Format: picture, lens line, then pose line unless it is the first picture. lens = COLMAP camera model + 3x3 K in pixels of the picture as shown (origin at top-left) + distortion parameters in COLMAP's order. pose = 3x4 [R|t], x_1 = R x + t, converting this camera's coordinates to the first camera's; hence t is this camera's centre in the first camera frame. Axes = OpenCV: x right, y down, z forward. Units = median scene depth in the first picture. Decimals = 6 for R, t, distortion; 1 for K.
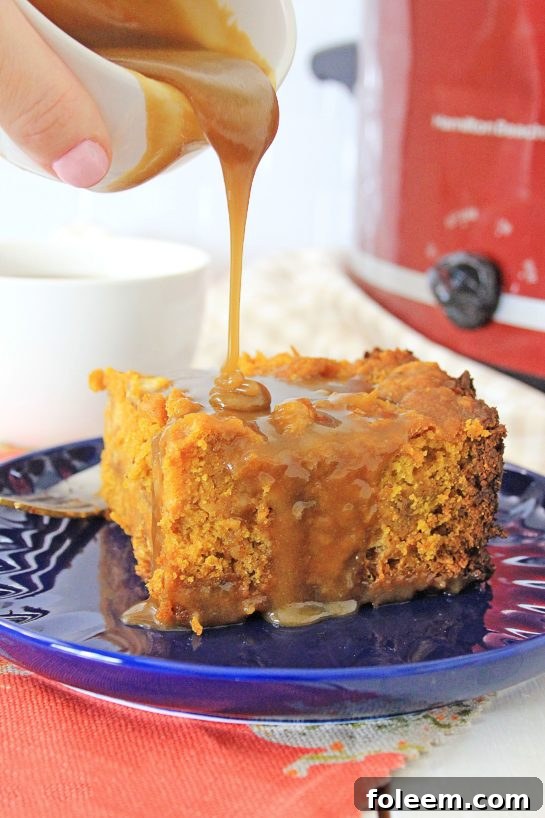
lens RADIAL K [[1325.8, 0, 272.5], [0, 1325.8, 409.0], [0, 0, 1]] dist [-0.005062, 0.005371]
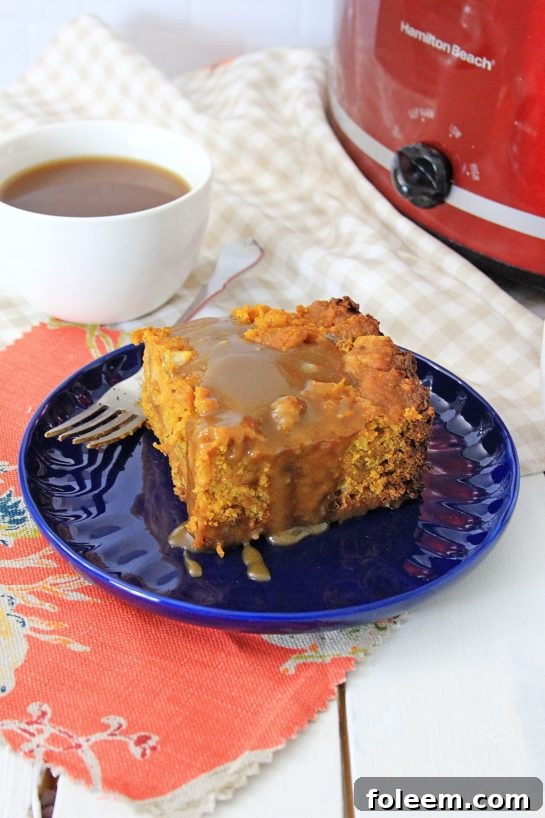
lens RADIAL K [[1325.8, 0, 272.5], [0, 1325.8, 409.0], [0, 0, 1]] dist [-0.005062, 0.005371]
pose [[0.999882, -0.010044, 0.011605, -0.013598], [0.005615, 0.943104, 0.332450, -0.465111], [-0.014283, -0.332346, 0.943049, -0.342240]]
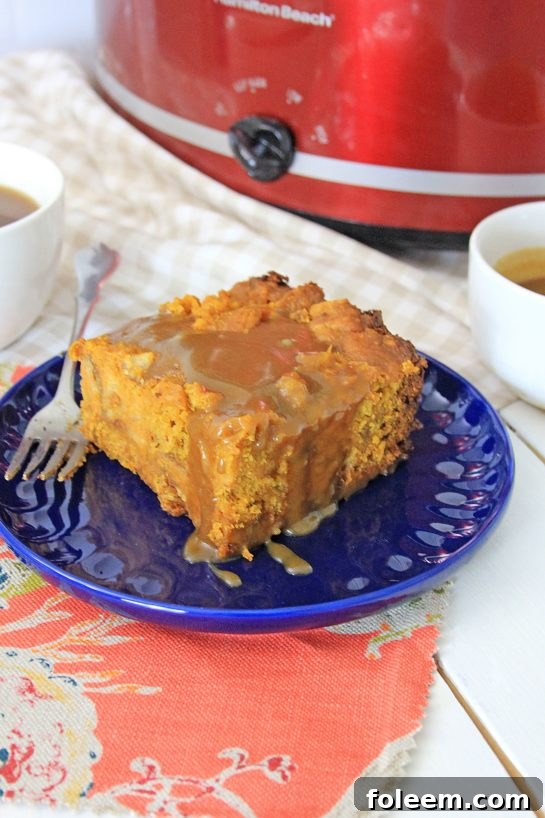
lens RADIAL K [[1381.3, 0, 255.1], [0, 1381.3, 409.2], [0, 0, 1]] dist [0.000730, 0.045119]
pose [[0.930811, -0.207074, 0.301184, -0.431154], [0.106701, 0.942083, 0.317954, -0.413431], [-0.349580, -0.263818, 0.898996, -0.234434]]
